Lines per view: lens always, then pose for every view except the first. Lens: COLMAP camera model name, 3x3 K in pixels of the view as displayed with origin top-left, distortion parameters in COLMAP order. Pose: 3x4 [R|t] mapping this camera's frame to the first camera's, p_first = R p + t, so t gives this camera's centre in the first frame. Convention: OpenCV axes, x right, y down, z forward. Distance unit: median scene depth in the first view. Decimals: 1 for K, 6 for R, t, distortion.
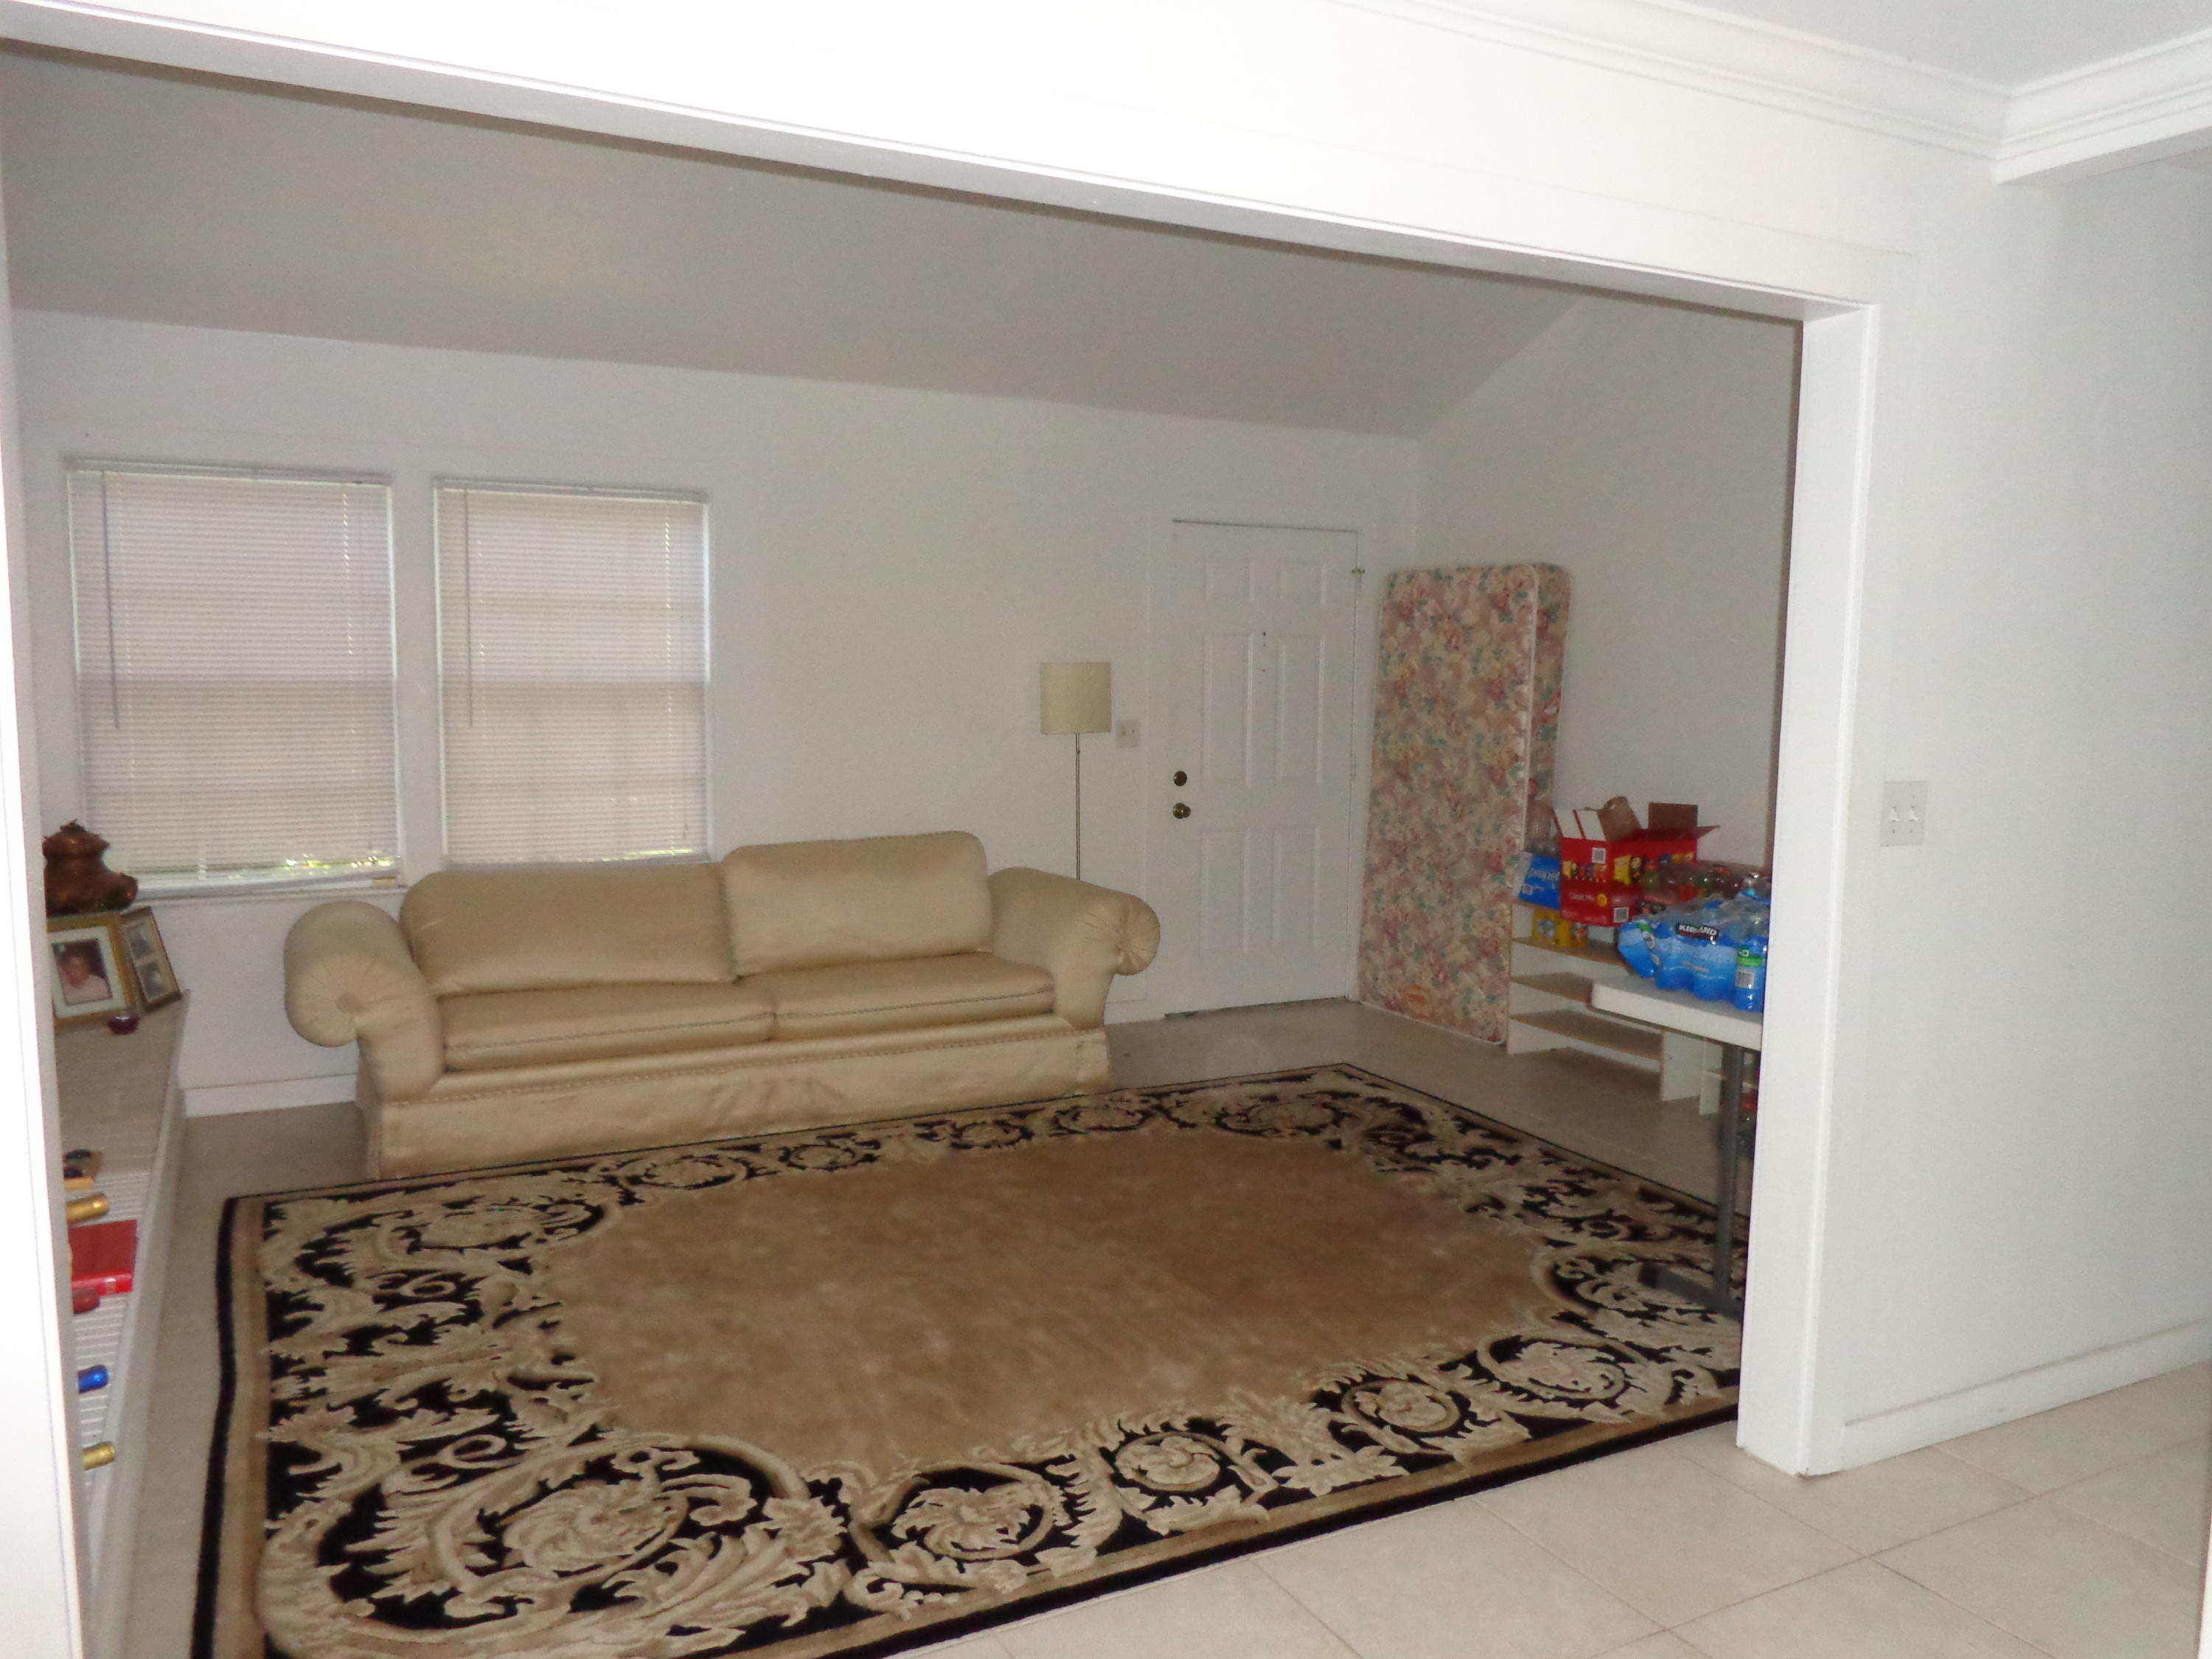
lens RADIAL K [[1618.2, 0, 1096.1], [0, 1618.2, 829.7], [0, 0, 1]] dist [-0.009054, -0.007080]
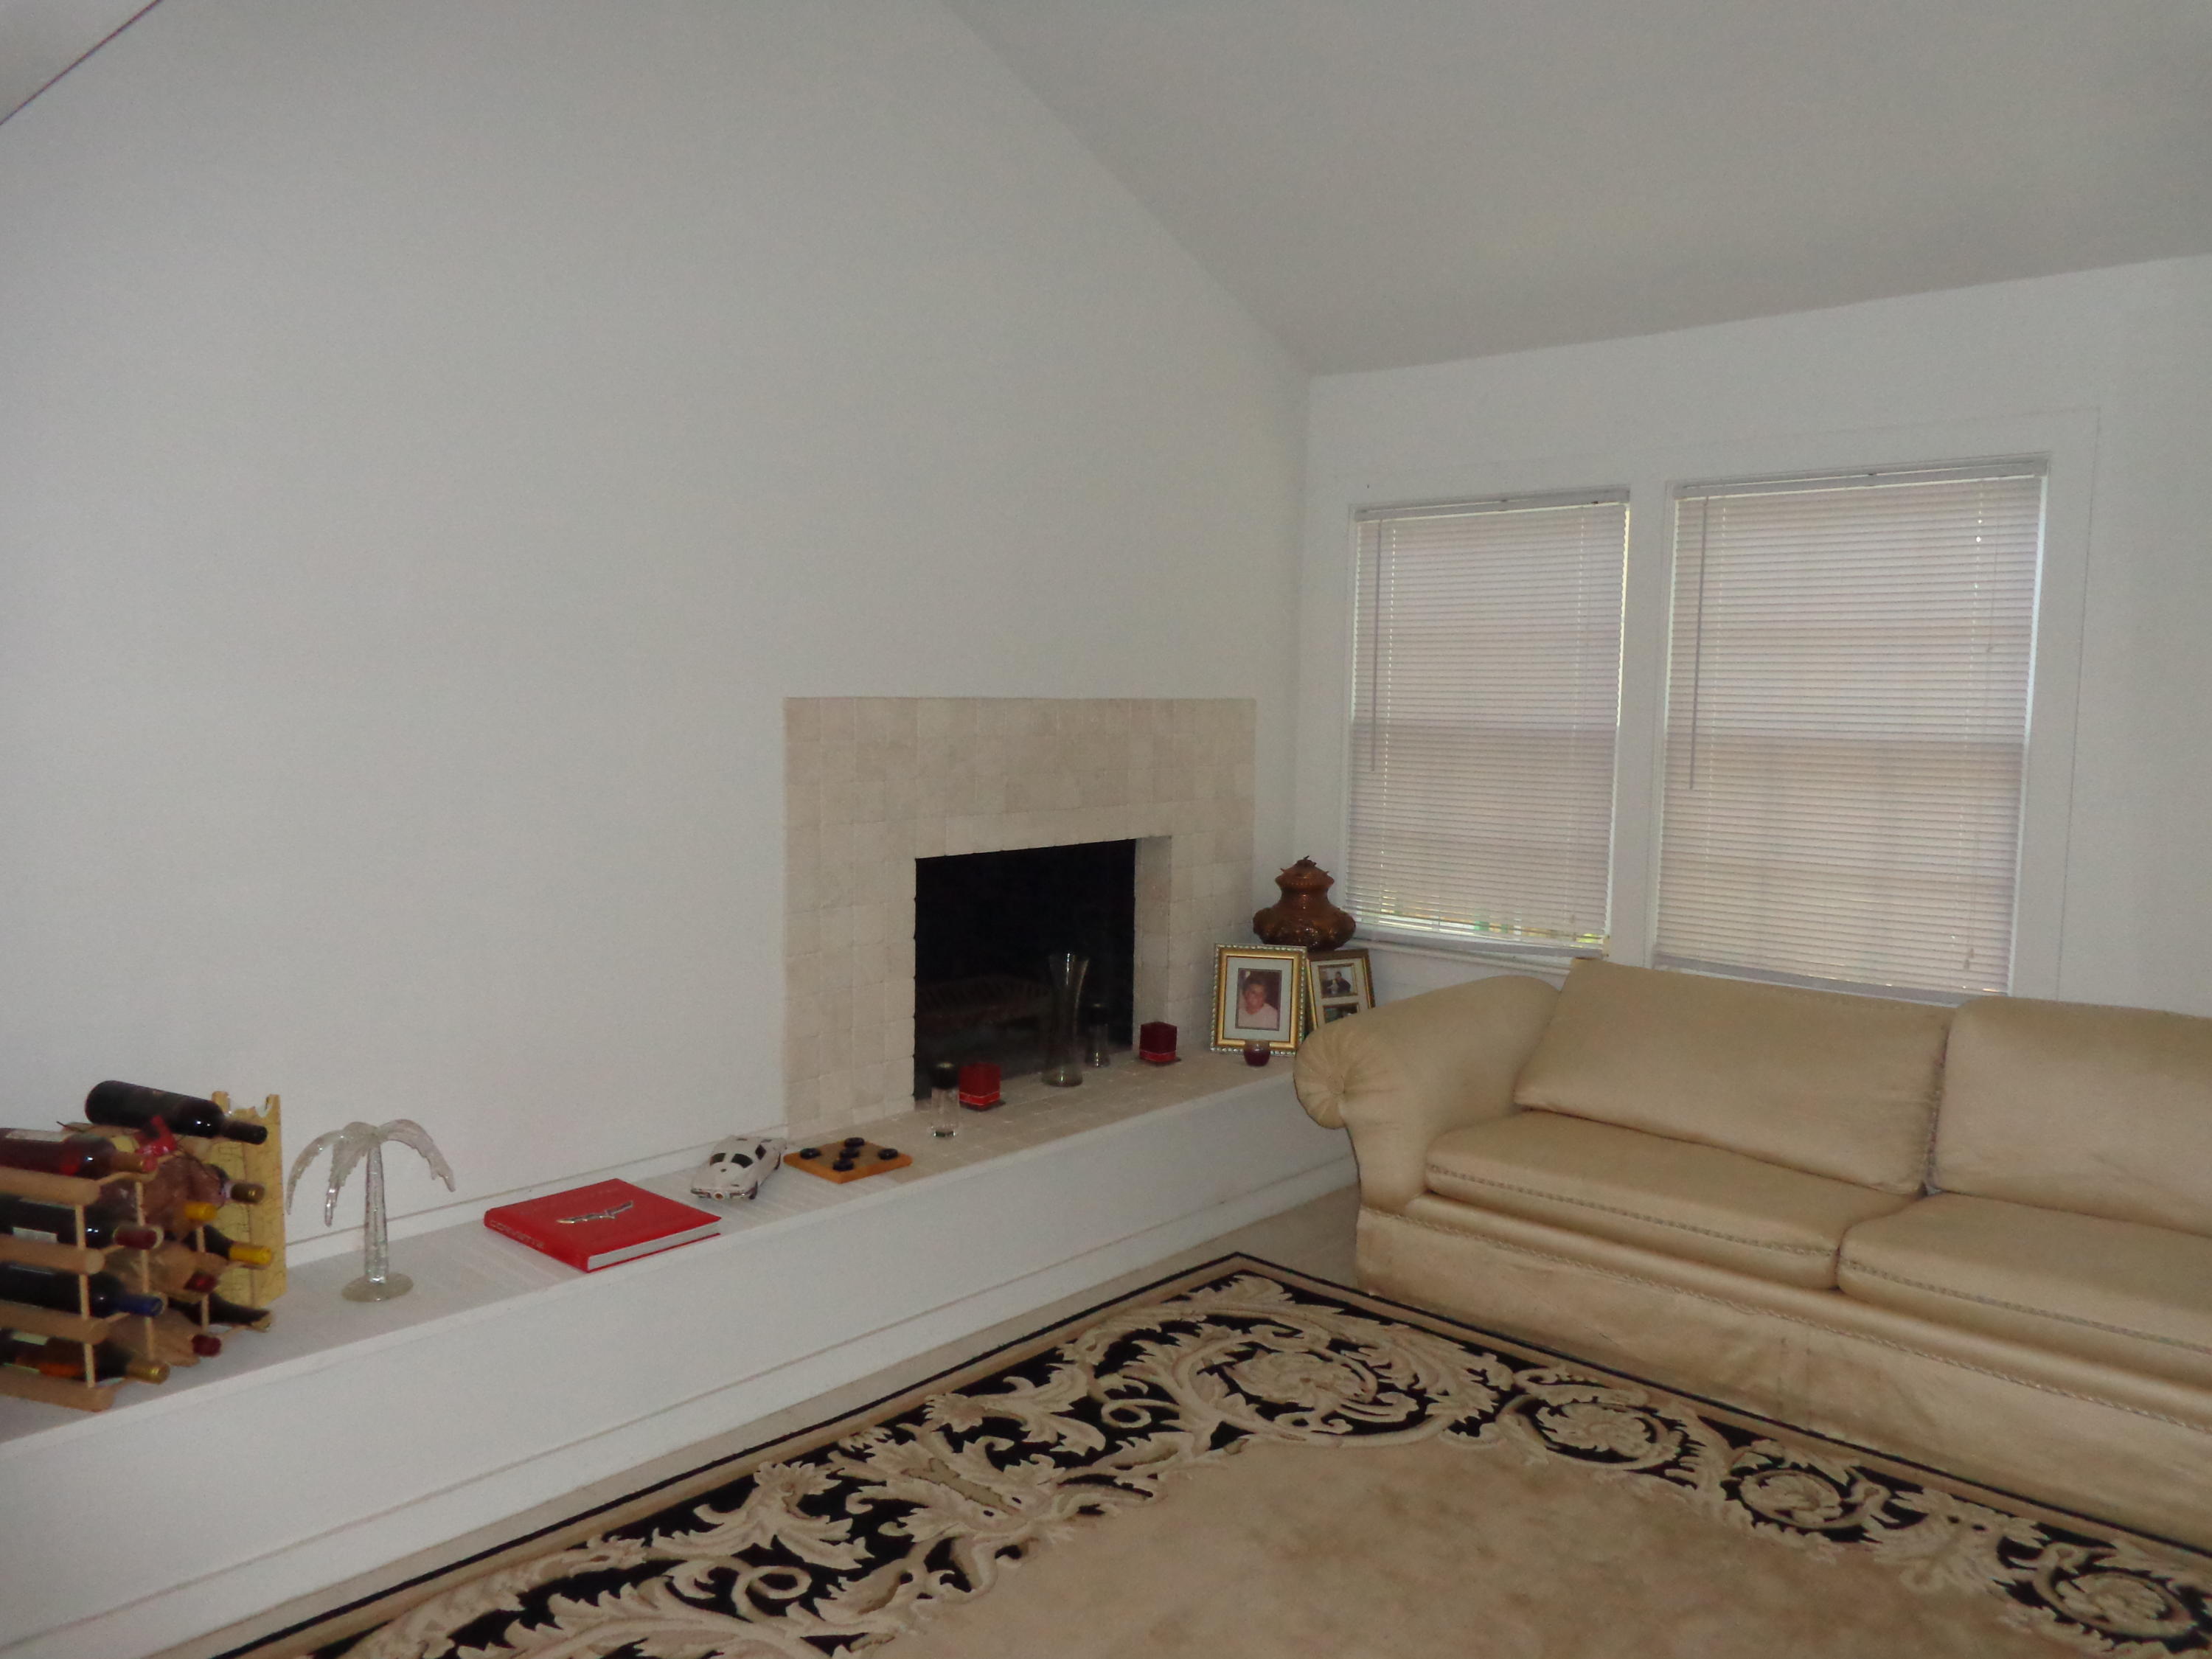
lens RADIAL K [[1618.2, 0, 1096.1], [0, 1618.2, 829.7], [0, 0, 1]] dist [-0.009054, -0.007080]
pose [[0.361469, 0.078003, -0.929115, 0.279565], [-0.103703, 0.993675, 0.043078, -0.051979], [0.926599, 0.080780, 0.367272, 0.467797]]
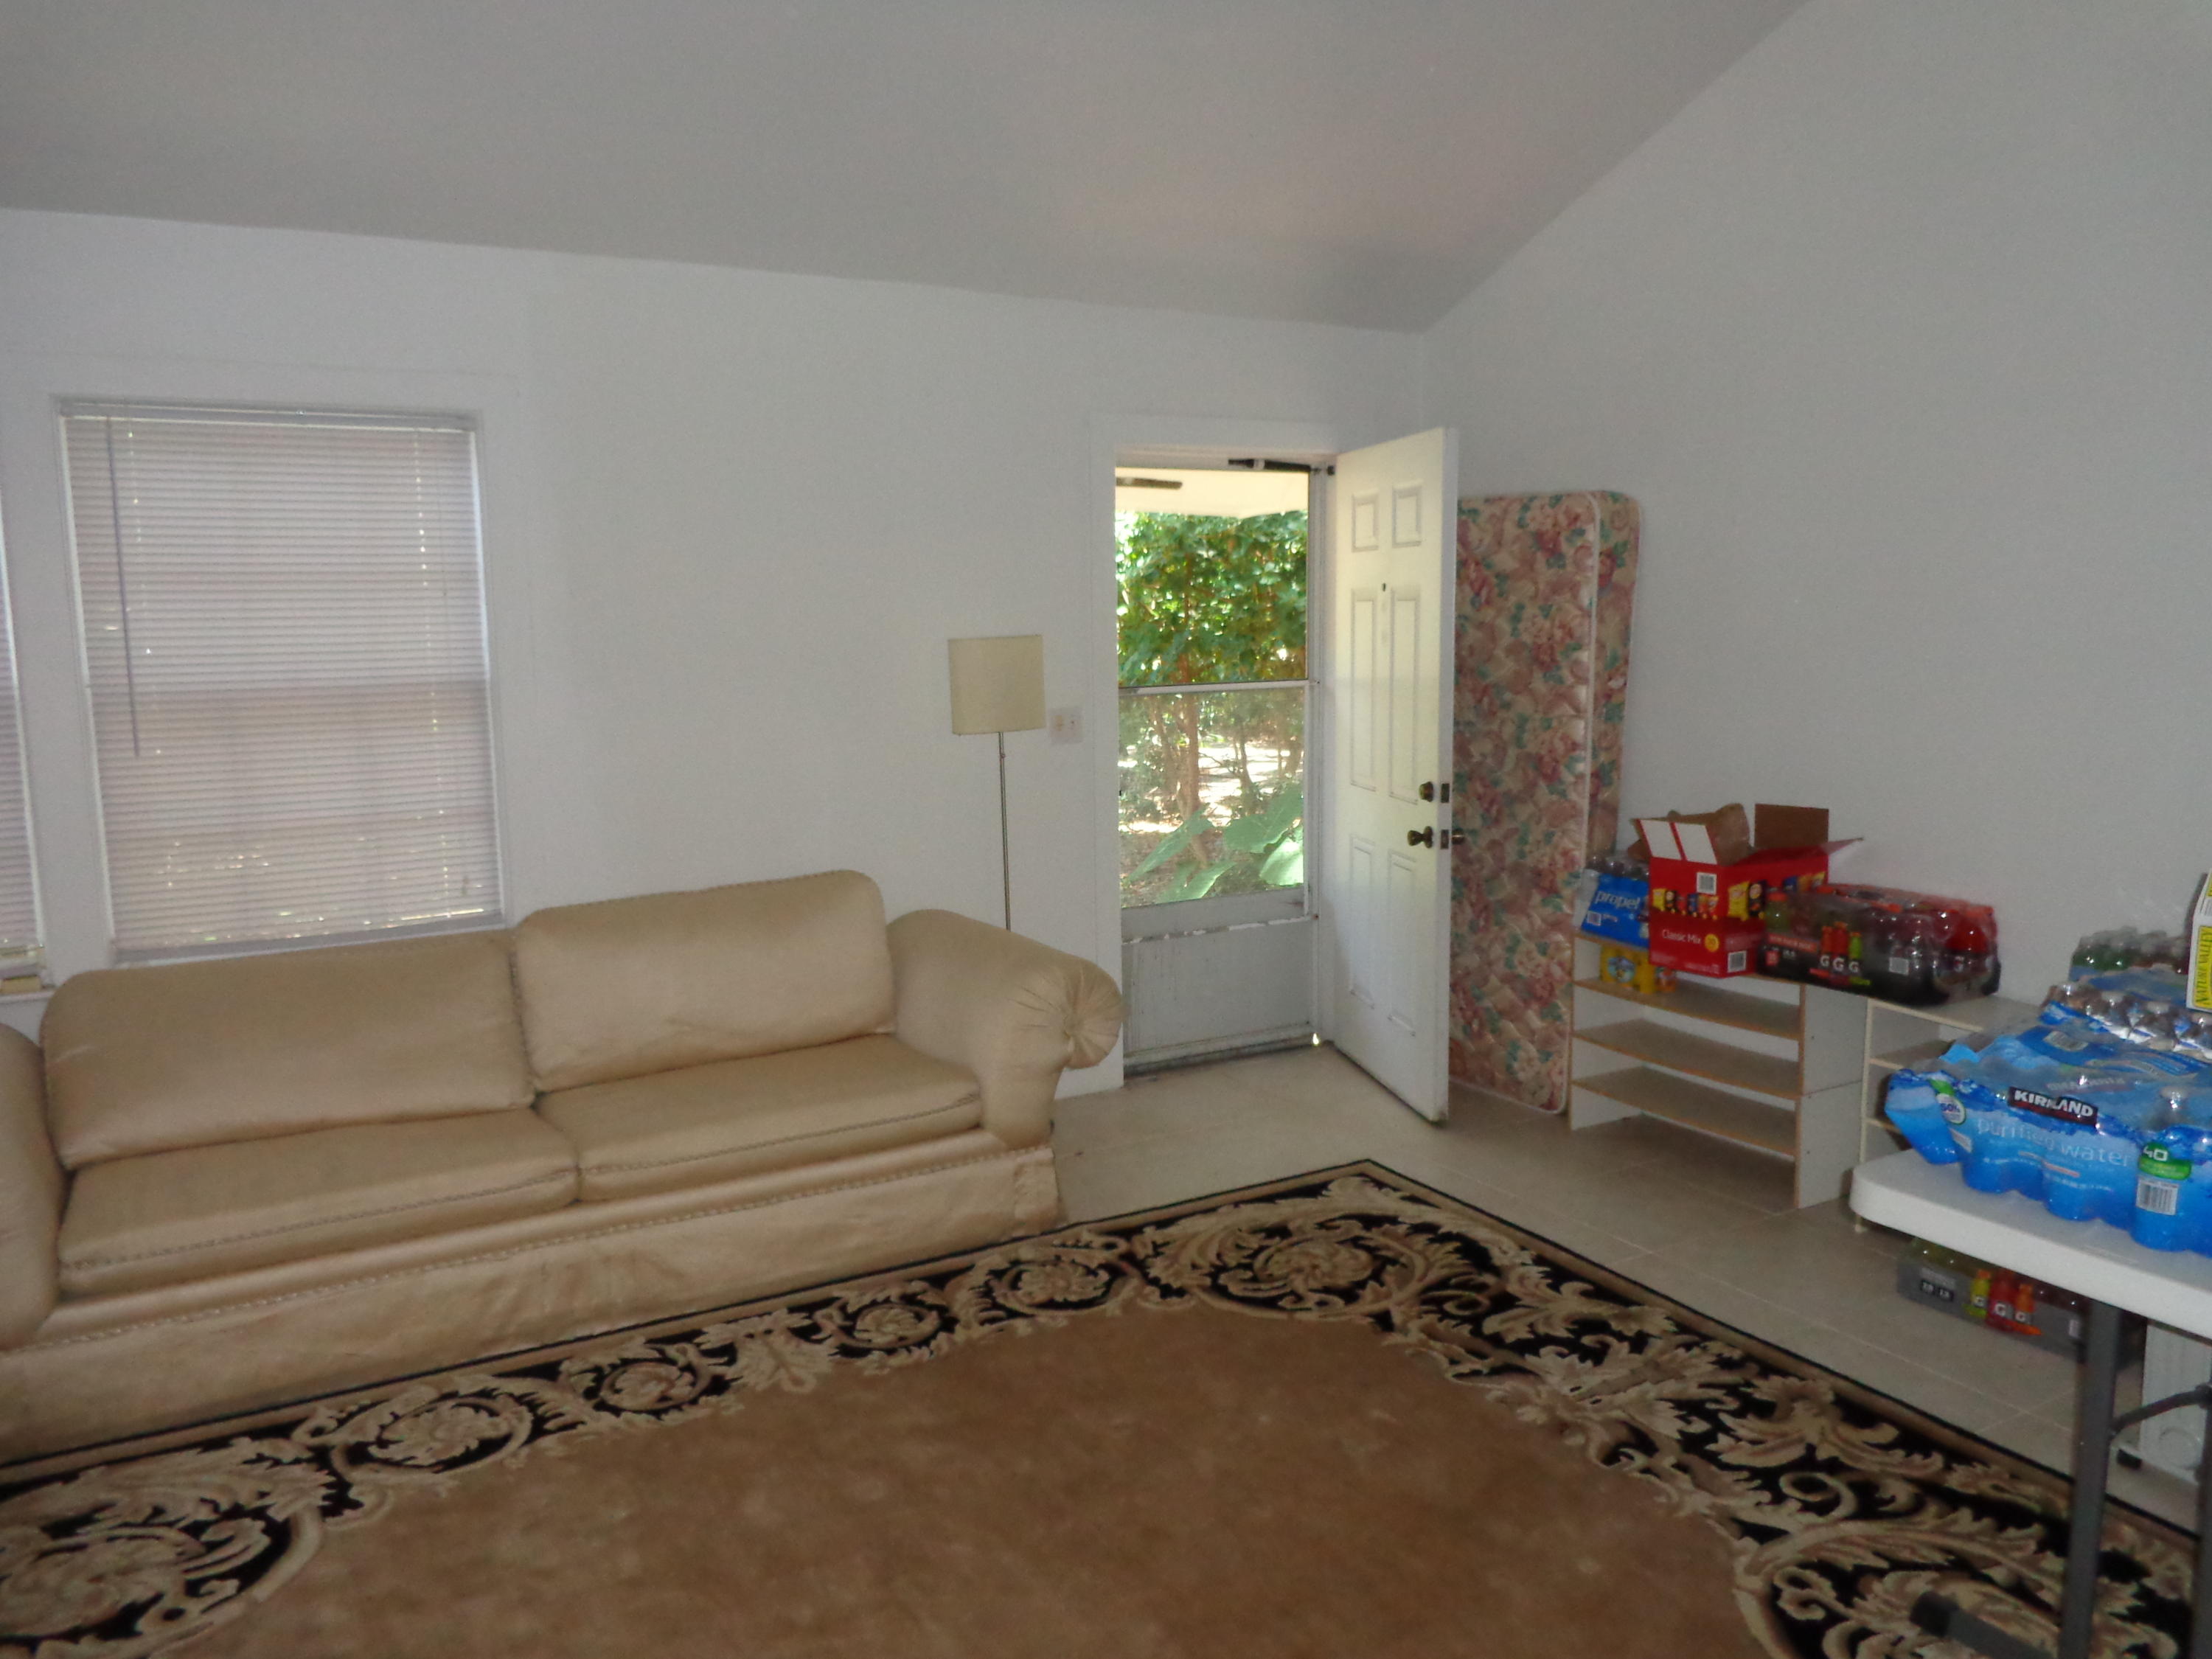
lens RADIAL K [[1643.0, 0, 1106.0], [0, 1643.0, 829.5], [0, 0, 1]] dist [-0.006310, -0.004354]
pose [[0.998153, -0.032163, 0.051532, -0.003877], [0.030268, 0.998851, 0.037143, -0.049959], [-0.052668, -0.035515, 0.997980, 0.287061]]
